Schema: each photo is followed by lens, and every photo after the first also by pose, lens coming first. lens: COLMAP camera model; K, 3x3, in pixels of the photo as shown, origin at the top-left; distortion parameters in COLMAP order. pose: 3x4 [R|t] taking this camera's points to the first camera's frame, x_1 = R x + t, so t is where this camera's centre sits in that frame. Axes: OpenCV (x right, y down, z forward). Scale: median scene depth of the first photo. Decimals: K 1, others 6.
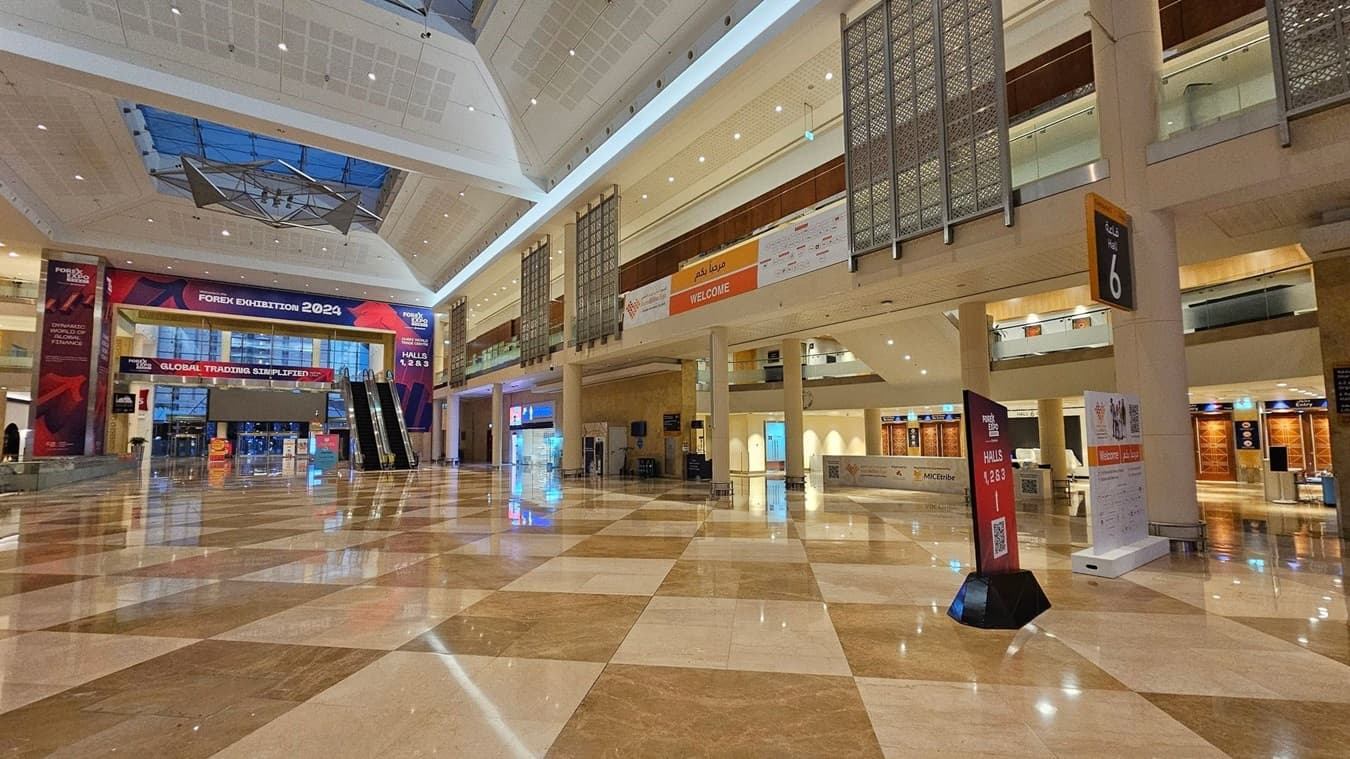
lens RADIAL K [[553.0, 0, 665.1], [0, 553.0, 393.6], [0, 0, 1]] dist [0.001971, 0.000840]
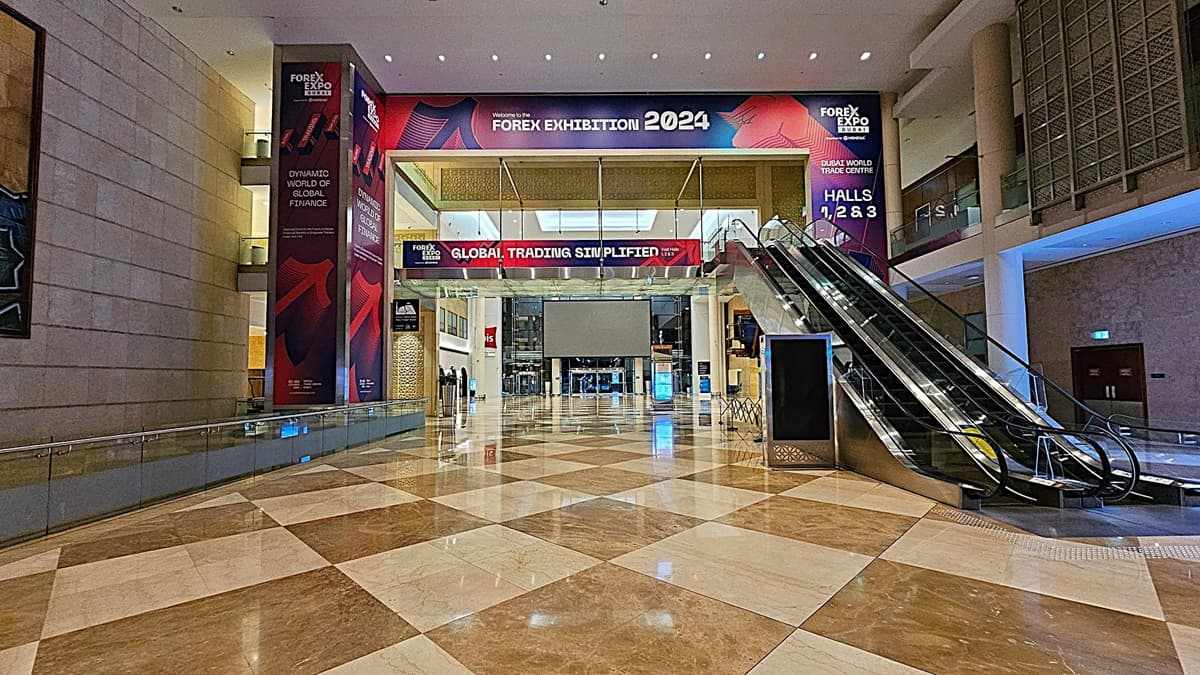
lens RADIAL K [[491.6, 0, 601.0], [0, 491.6, 342.9], [0, 0, 1]] dist [0.001971, 0.000840]
pose [[0.824225, -0.043843, -0.564562, -0.294943], [0.050785, 0.998704, -0.003414, 0.034892], [0.563980, -0.025857, 0.825384, 0.397700]]
